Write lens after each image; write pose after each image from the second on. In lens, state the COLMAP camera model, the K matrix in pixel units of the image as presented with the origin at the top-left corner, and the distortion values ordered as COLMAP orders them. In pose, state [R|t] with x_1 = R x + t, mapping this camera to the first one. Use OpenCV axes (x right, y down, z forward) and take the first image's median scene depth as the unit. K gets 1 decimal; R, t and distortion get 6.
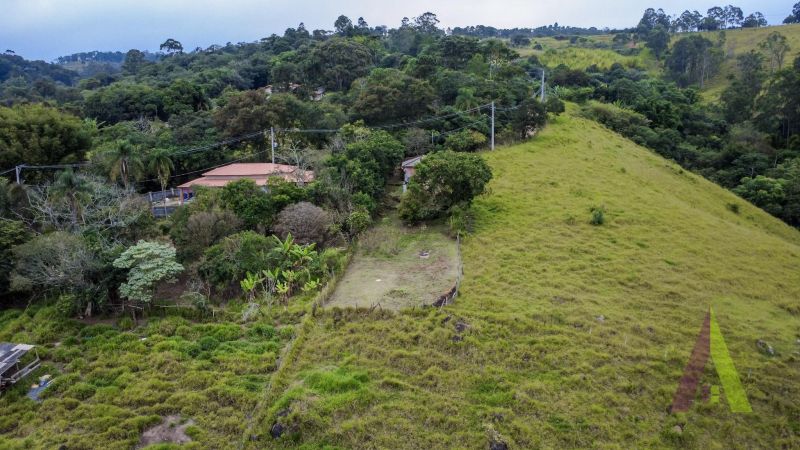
lens RADIAL K [[587.5, 0, 400.0], [0, 587.5, 225.0], [0, 0, 1]] dist [0.001165, -0.001450]
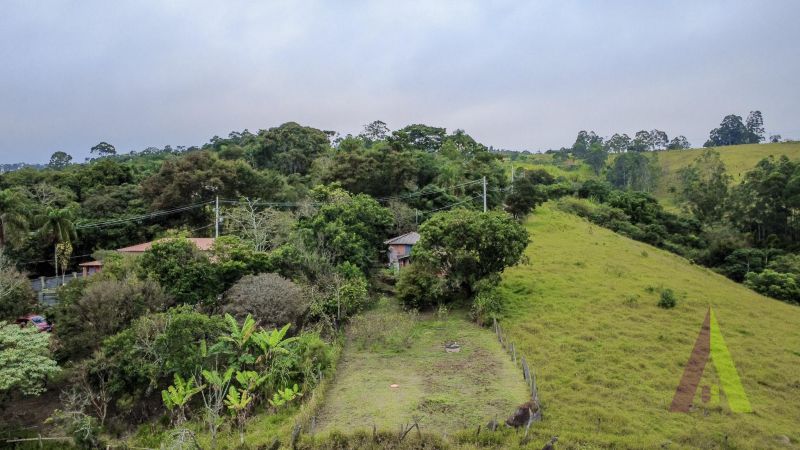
lens RADIAL K [[587.5, 0, 400.0], [0, 587.5, 225.0], [0, 0, 1]] dist [0.001165, -0.001450]
pose [[0.994337, 0.010058, 0.105794, -0.078970], [0.011550, 0.979387, -0.201662, 0.043004], [-0.105641, 0.201742, 0.973725, 0.294588]]
